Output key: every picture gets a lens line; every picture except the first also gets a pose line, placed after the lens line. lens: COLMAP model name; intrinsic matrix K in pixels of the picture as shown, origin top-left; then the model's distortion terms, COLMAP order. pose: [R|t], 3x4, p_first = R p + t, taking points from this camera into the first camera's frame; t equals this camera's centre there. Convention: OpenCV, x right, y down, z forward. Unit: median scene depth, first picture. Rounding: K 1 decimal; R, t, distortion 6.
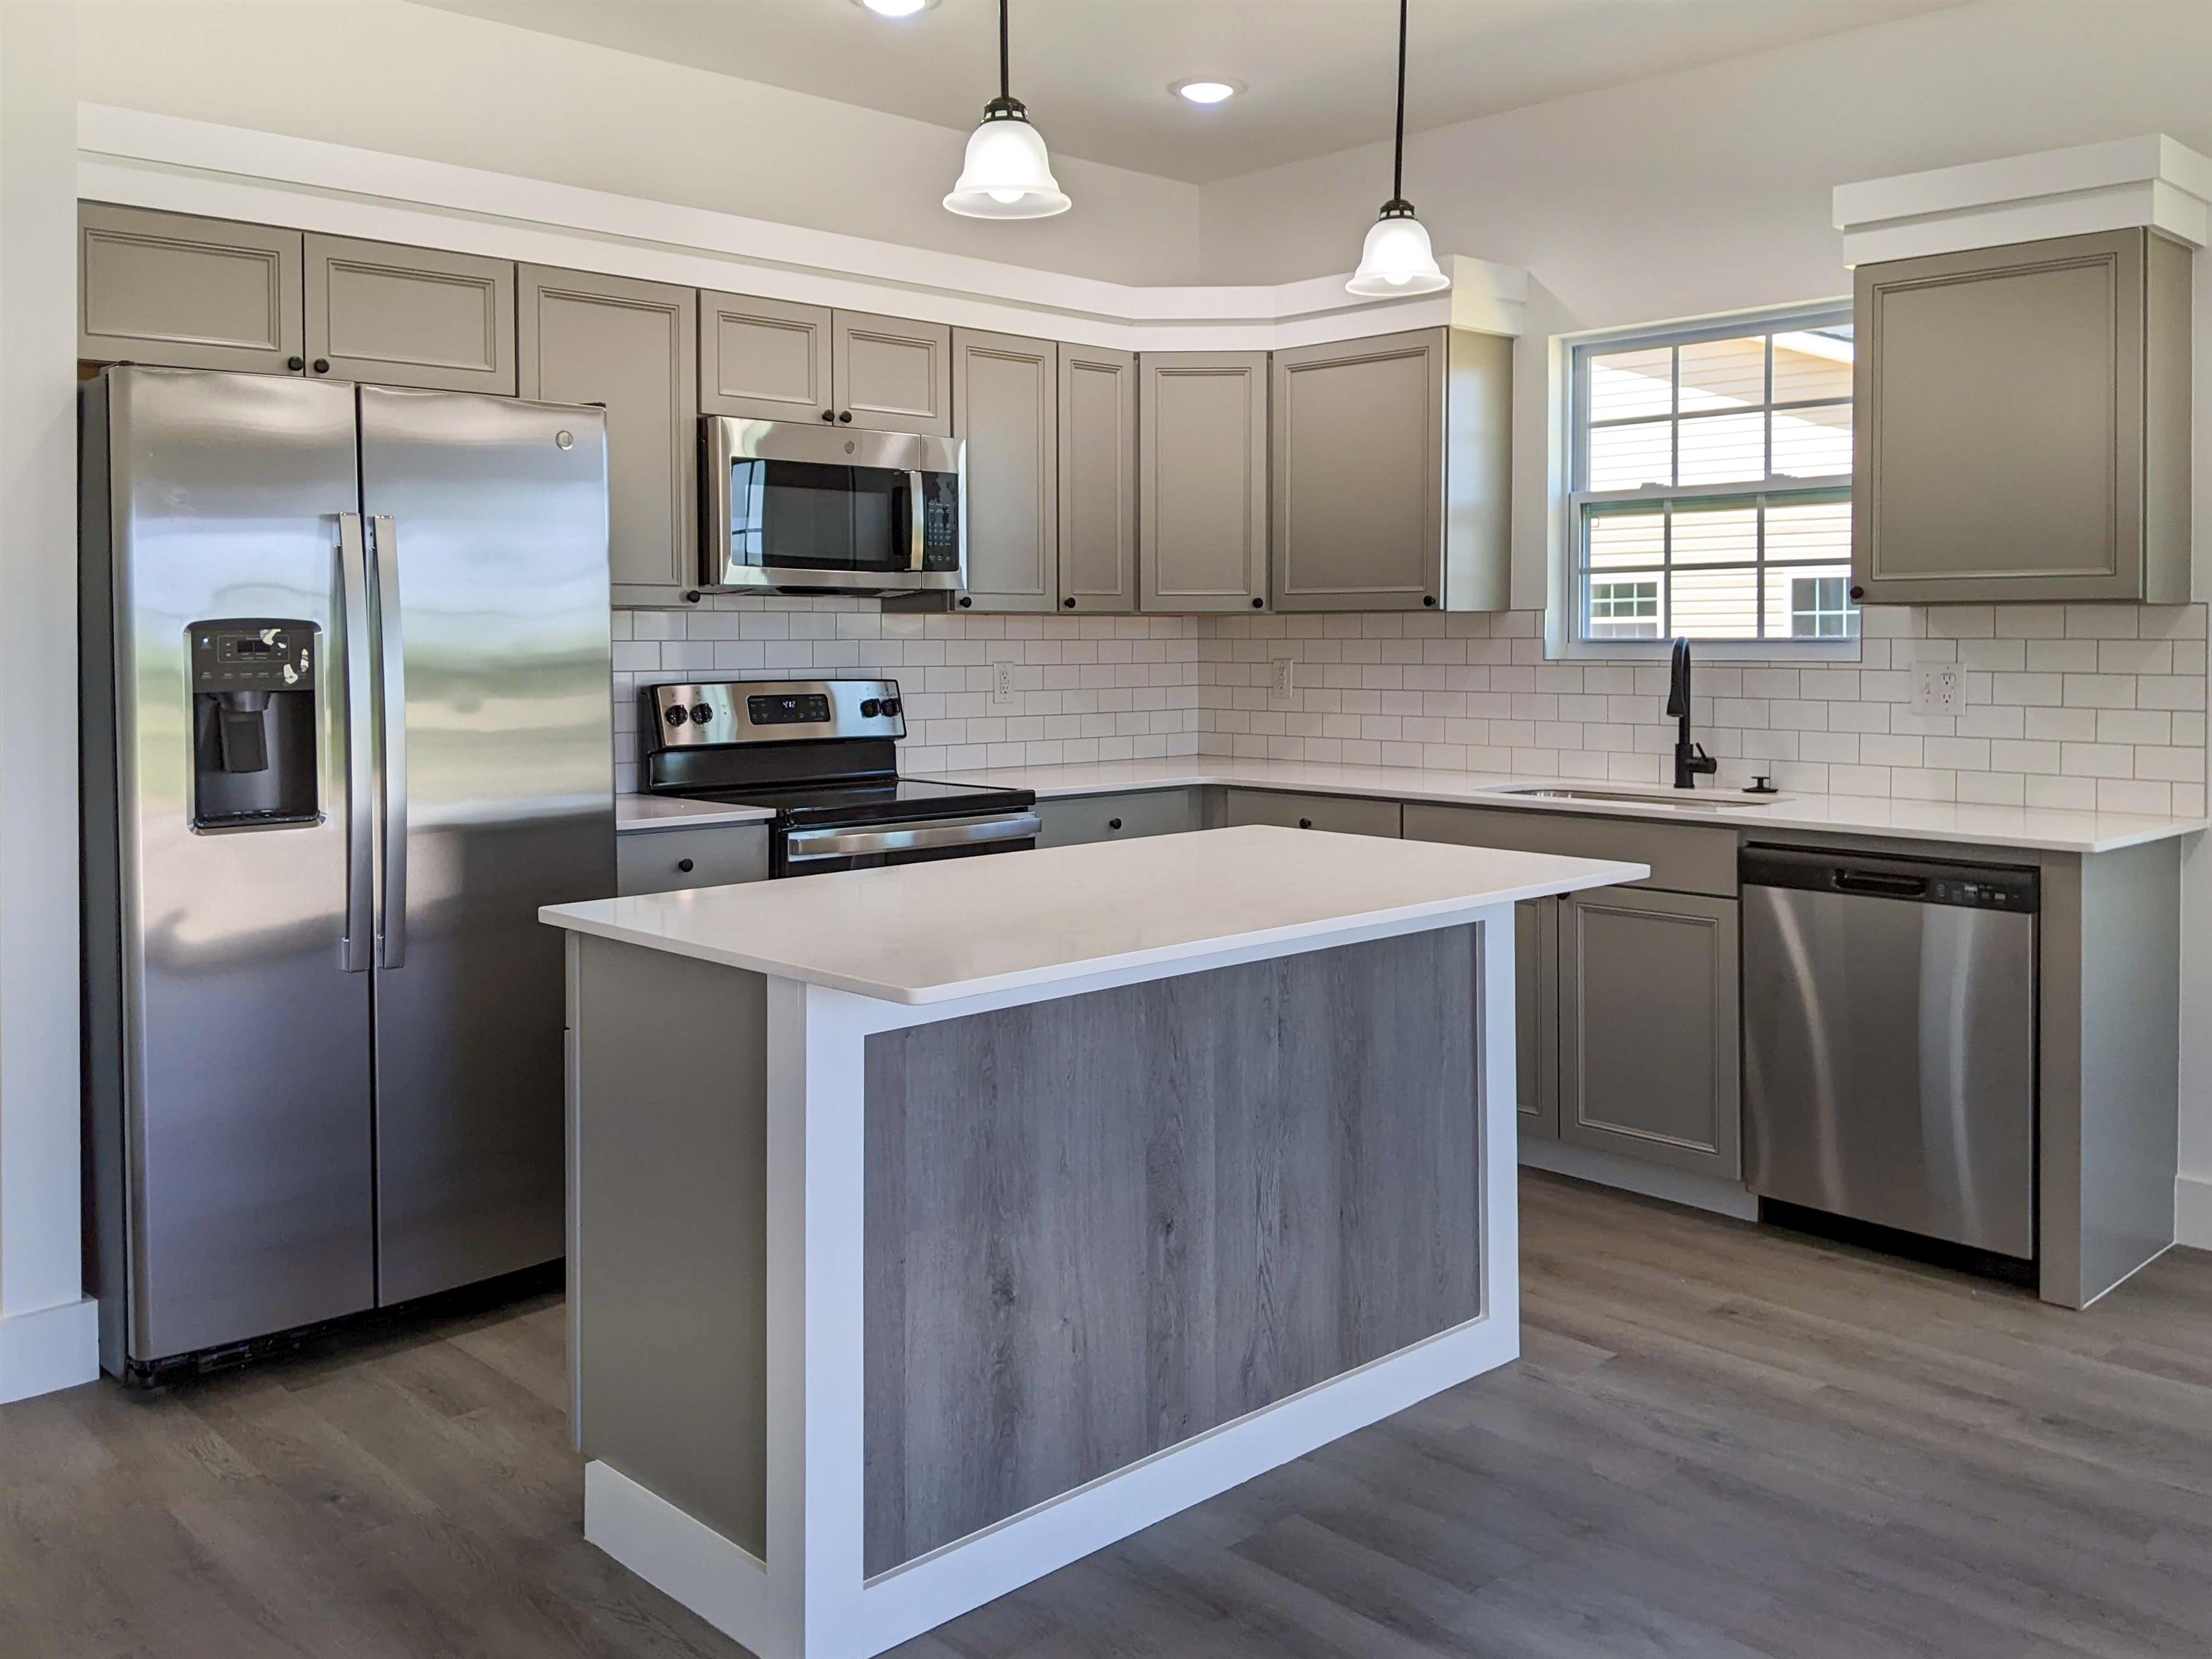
lens RADIAL K [[1751.2, 0, 1107.9], [0, 1751.2, 846.2], [0, 0, 1]] dist [0.003091, -0.043090]
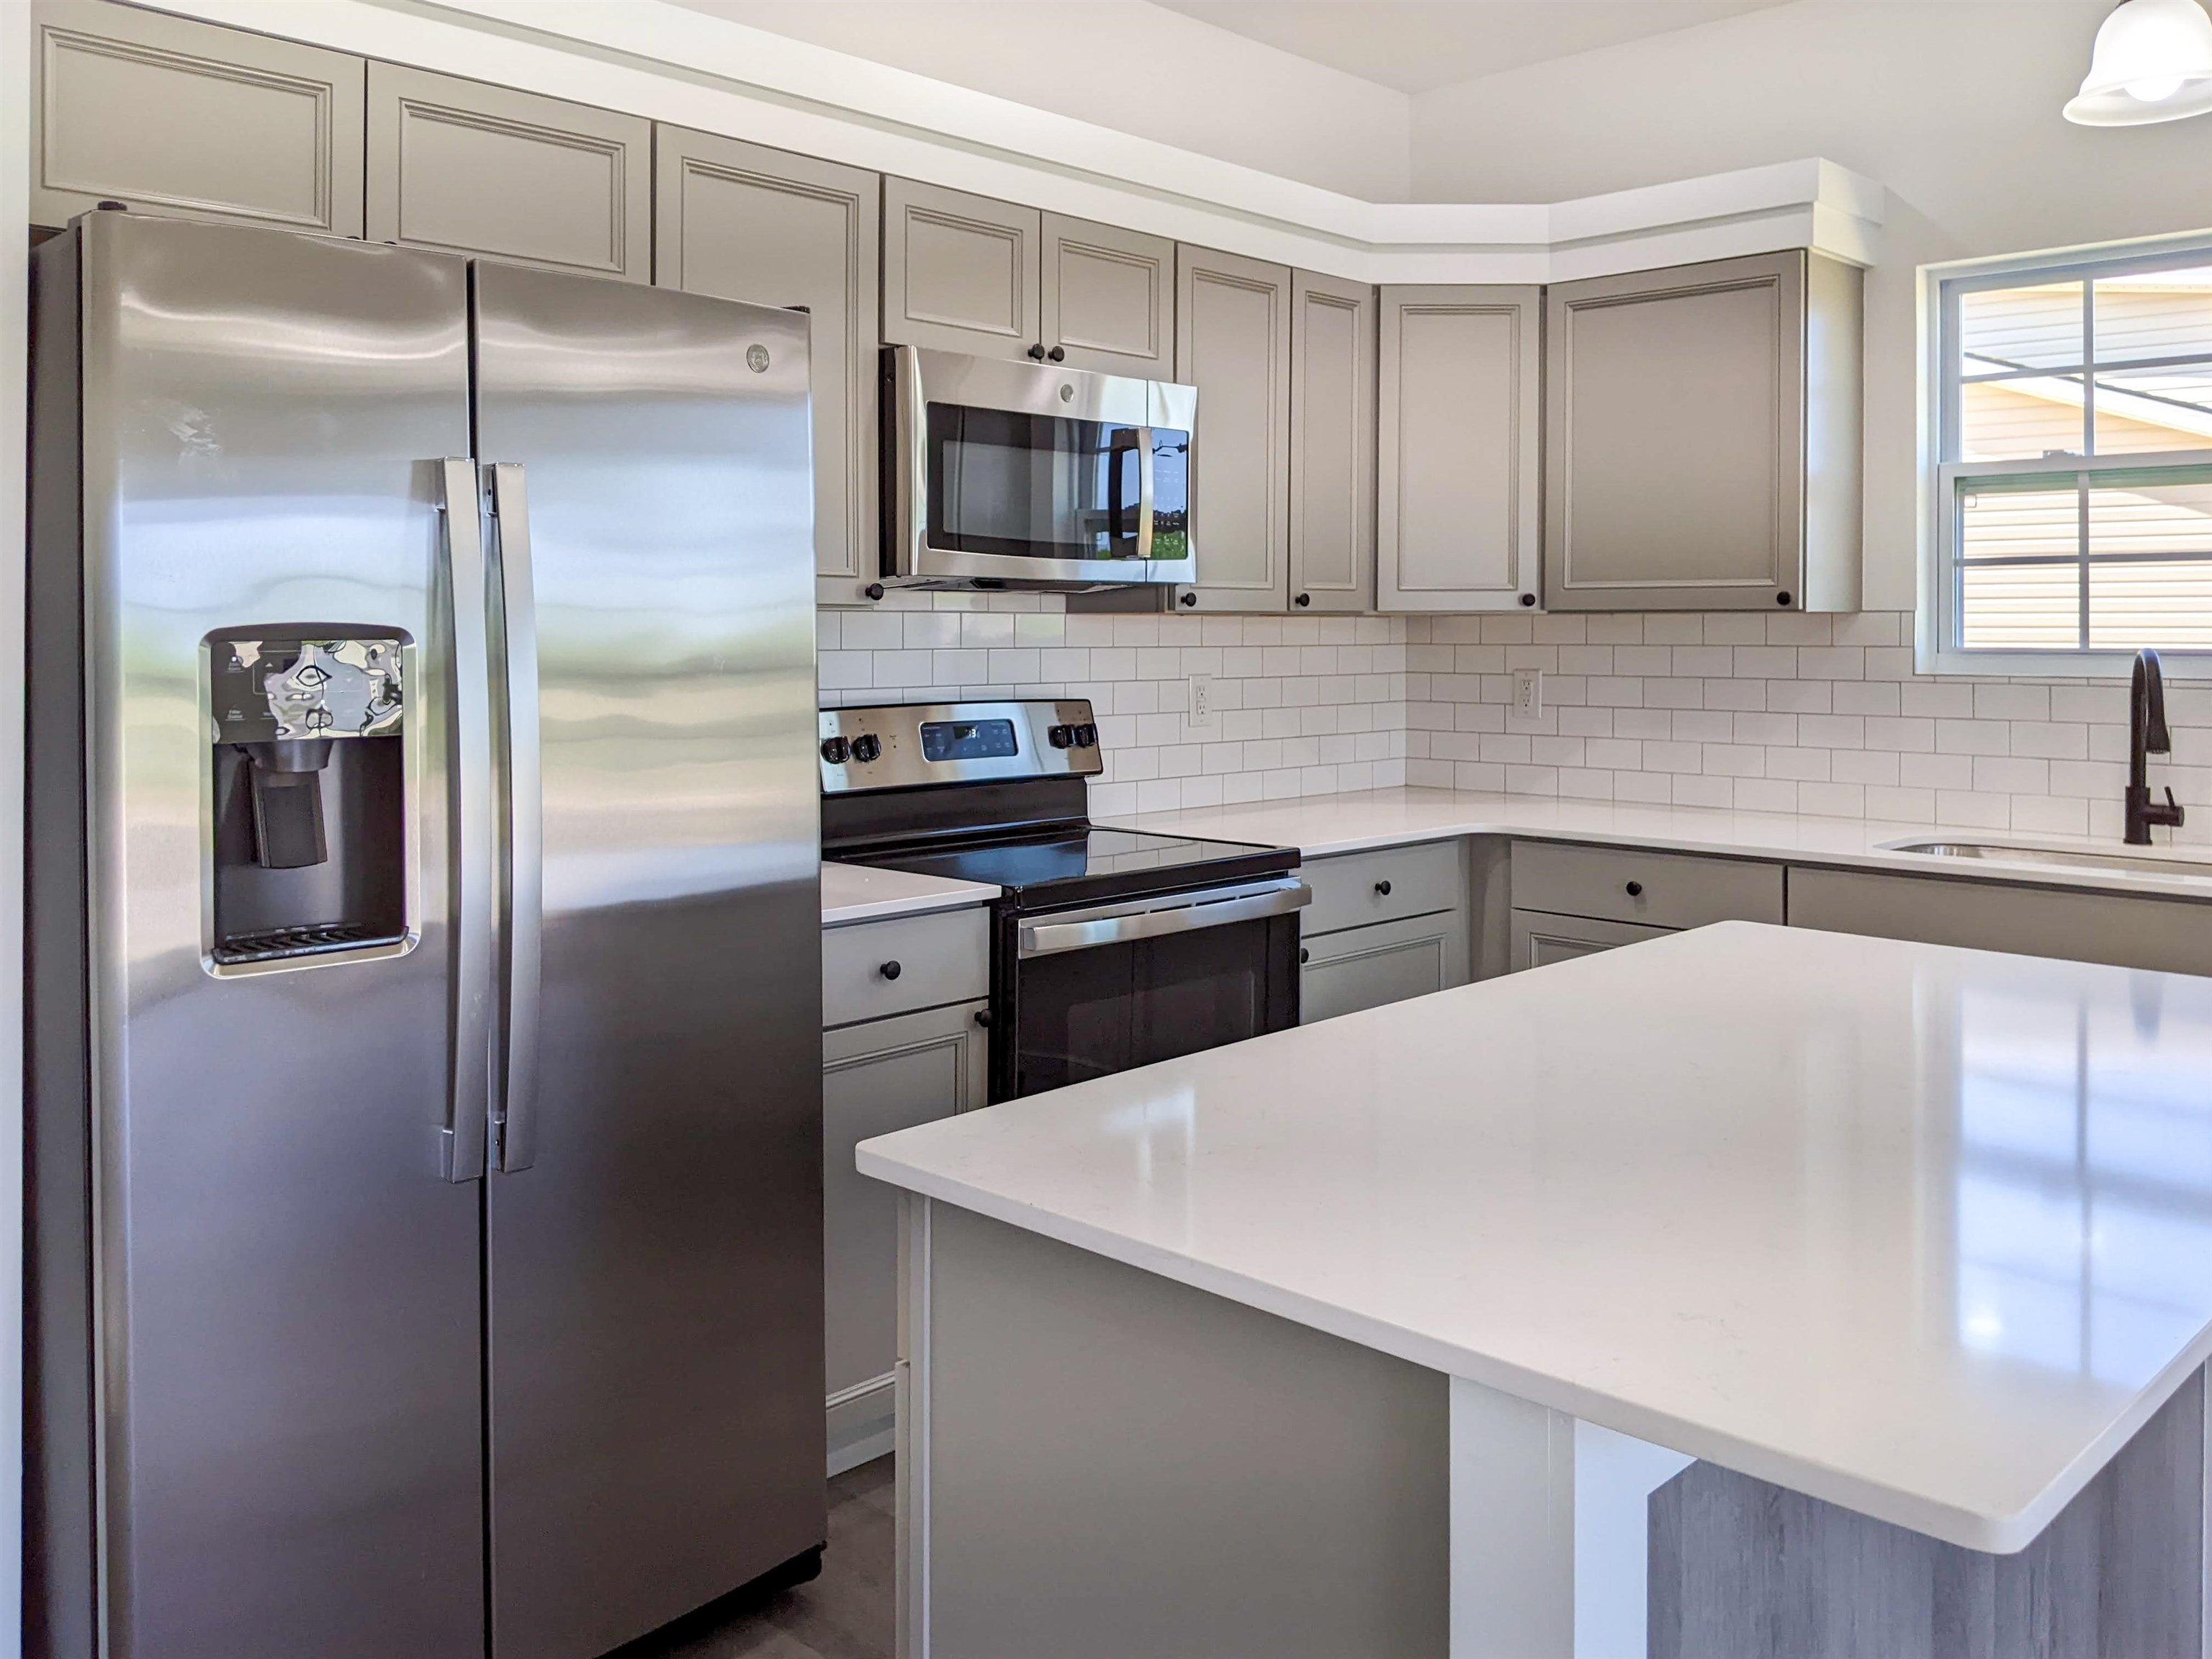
lens RADIAL K [[1751.2, 0, 1088.4], [0, 1751.2, 812.3], [0, 0, 1]] dist [0.003091, -0.043090]
pose [[0.999906, 0.001445, 0.013638, -0.138181], [-0.001230, 0.999876, -0.015728, -0.033885], [-0.013659, 0.015710, 0.999783, 0.234755]]
